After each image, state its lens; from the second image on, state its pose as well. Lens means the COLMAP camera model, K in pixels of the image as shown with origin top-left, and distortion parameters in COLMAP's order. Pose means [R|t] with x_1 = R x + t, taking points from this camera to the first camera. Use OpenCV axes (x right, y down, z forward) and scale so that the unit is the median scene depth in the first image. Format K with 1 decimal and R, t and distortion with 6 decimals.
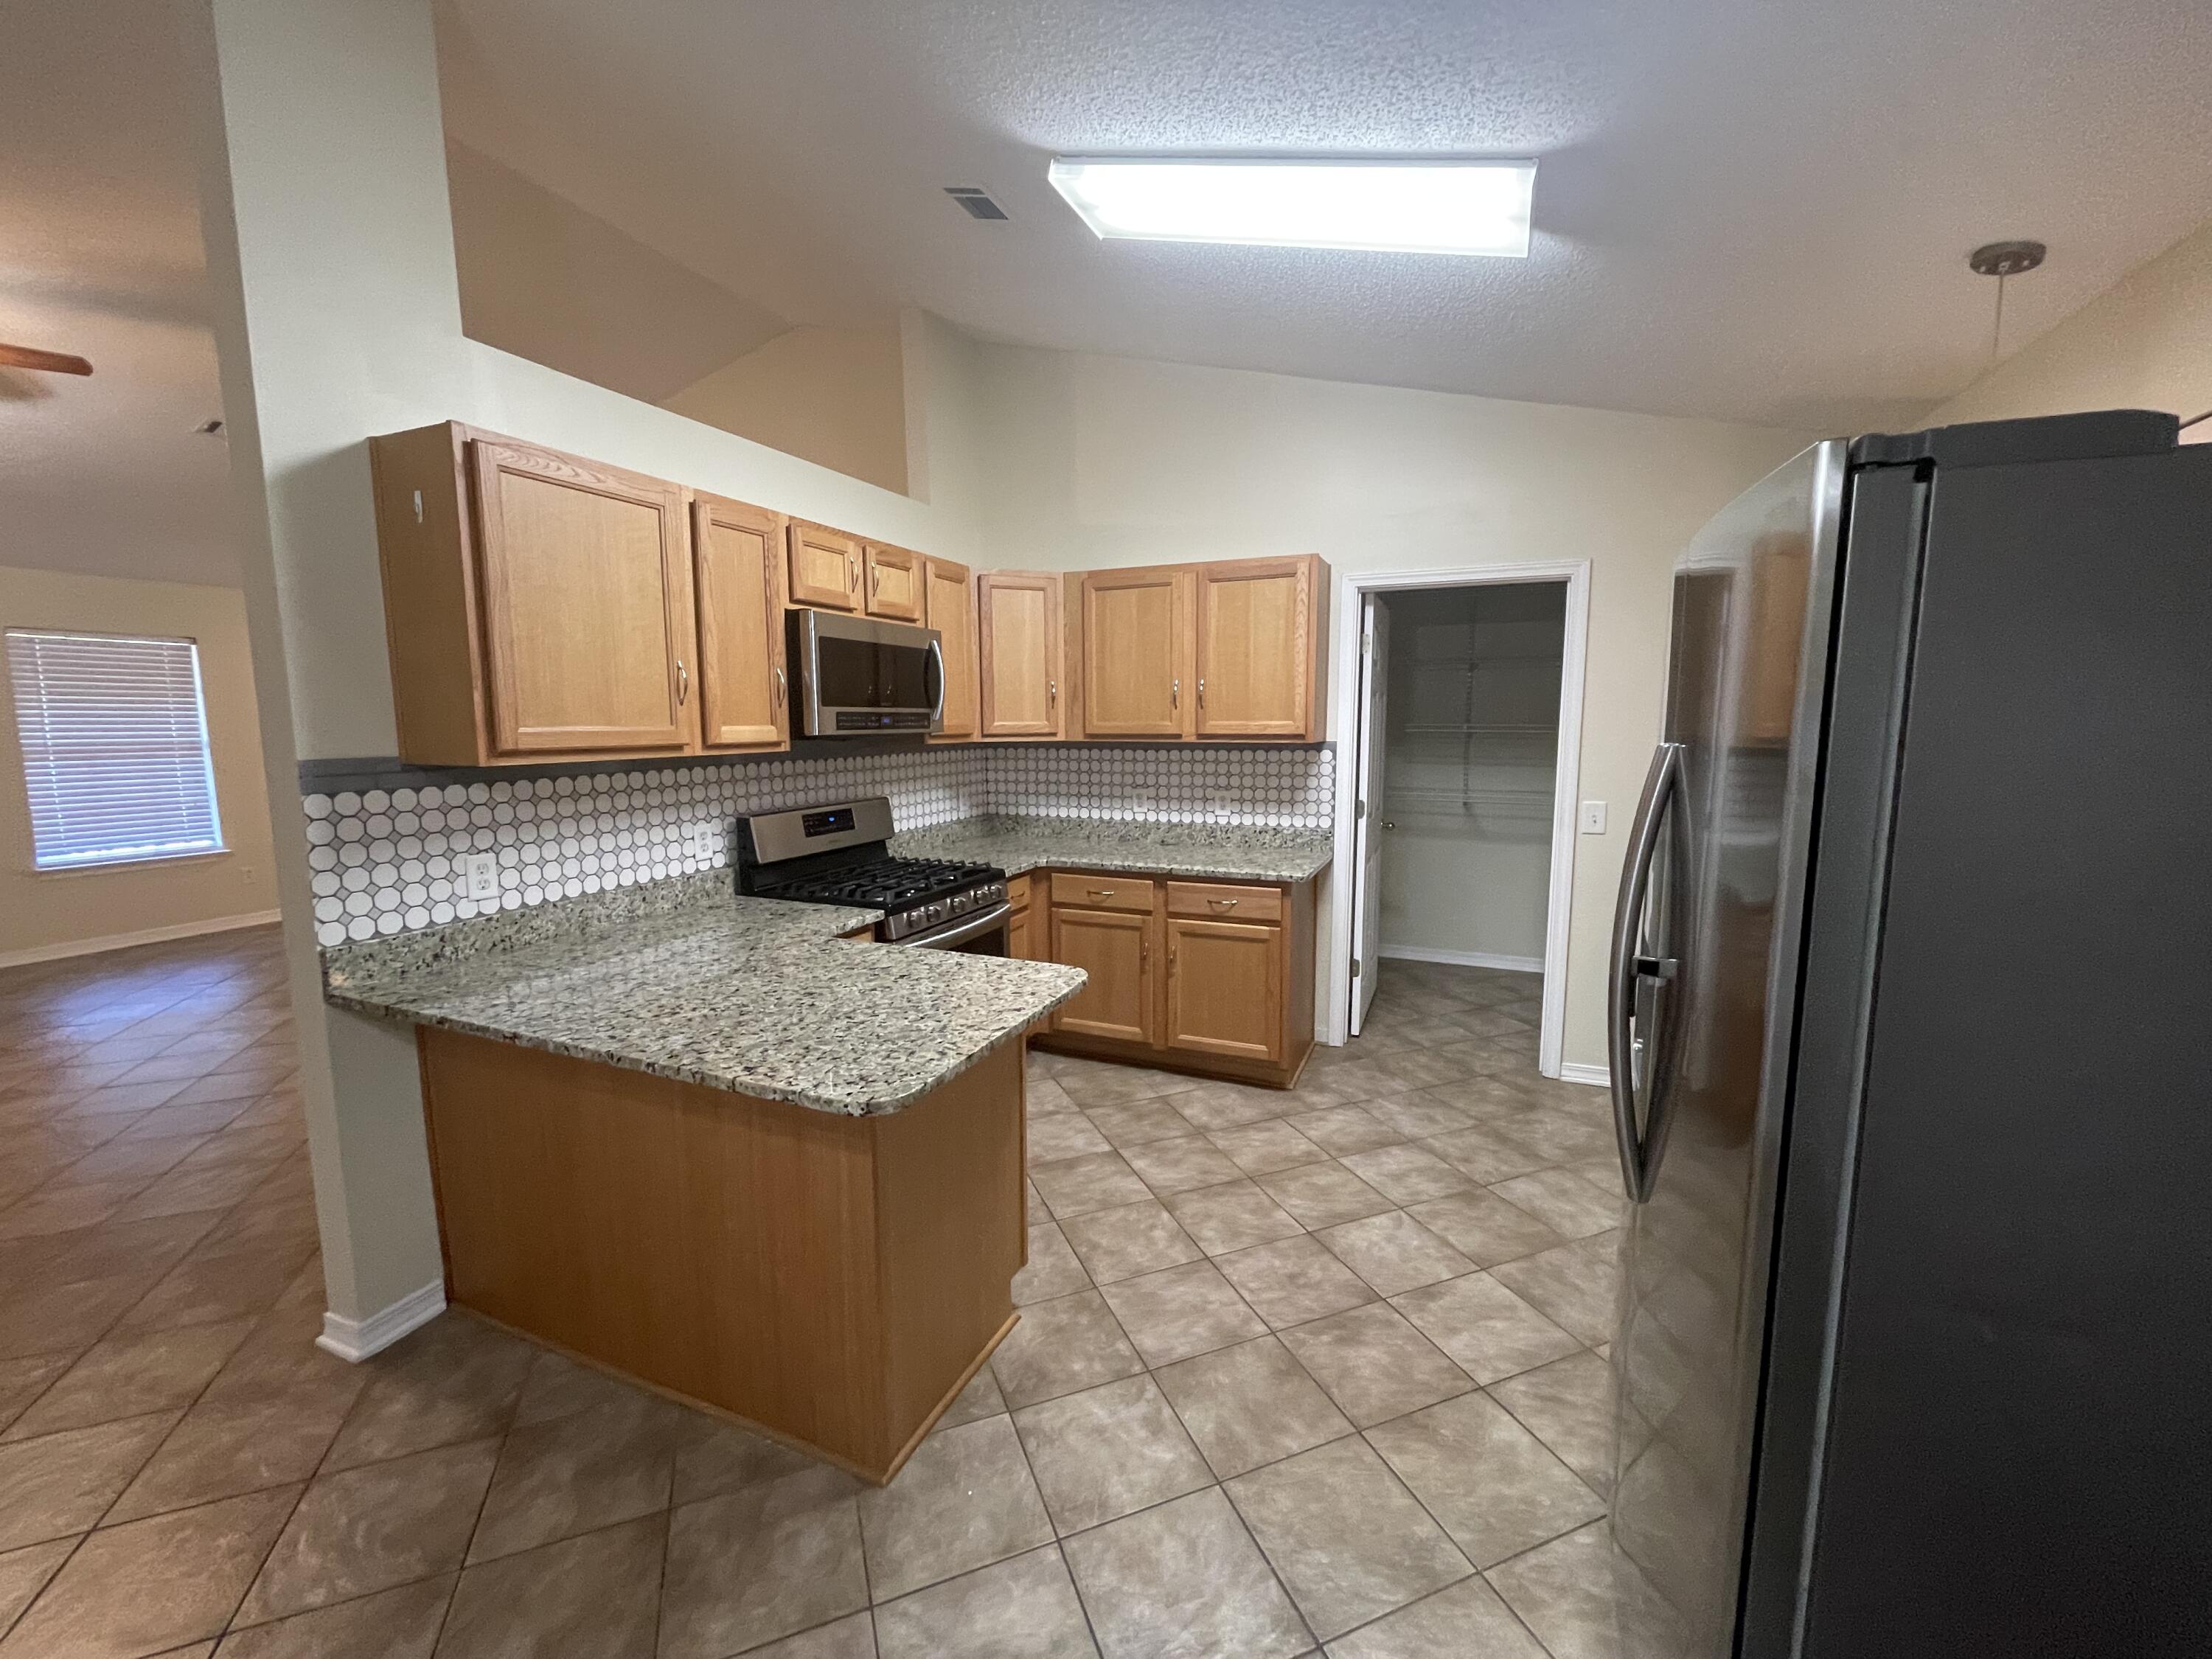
lens RADIAL K [[894.4, 0, 1106.4], [0, 894.4, 830.8], [0, 0, 1]] dist [0.000867, 0.000620]
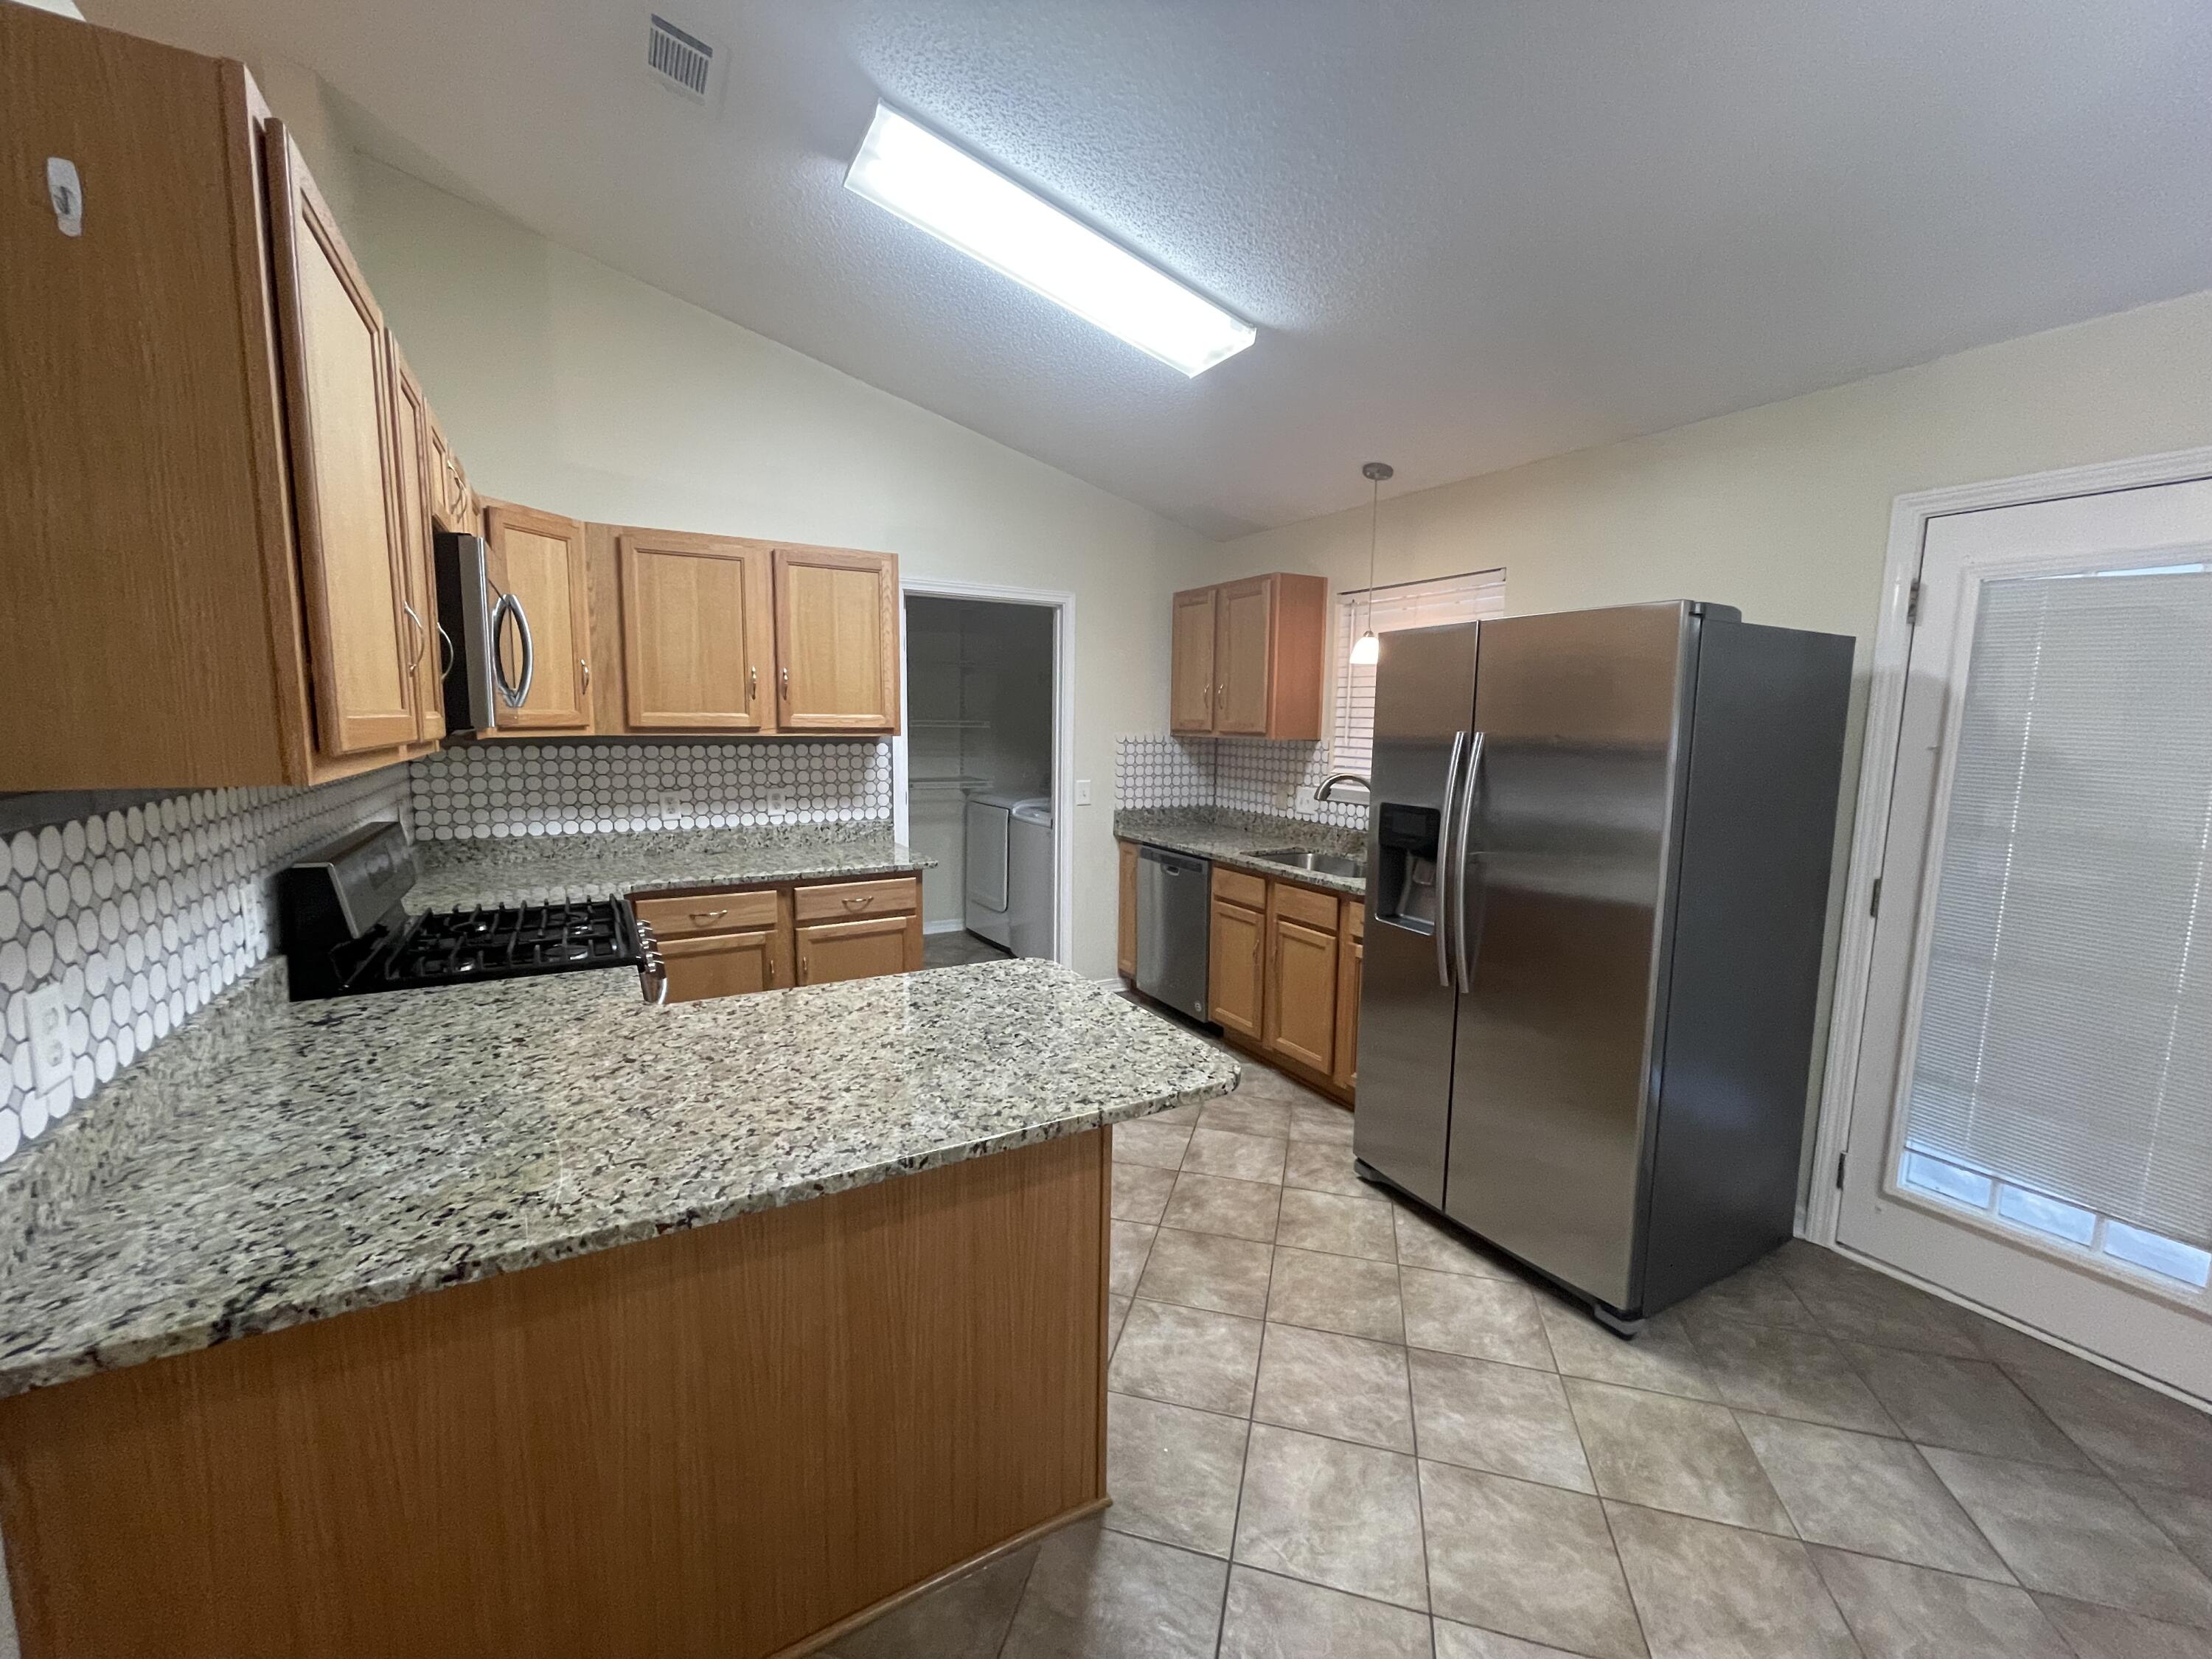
lens RADIAL K [[894.4, 0, 1104.1], [0, 894.4, 829.4], [0, 0, 1]] dist [0.000867, 0.000620]
pose [[0.597862, -0.088029, 0.796751, -0.428202], [0.085531, 0.995283, 0.045783, -0.016530], [-0.797023, 0.040775, 0.602571, 0.176083]]
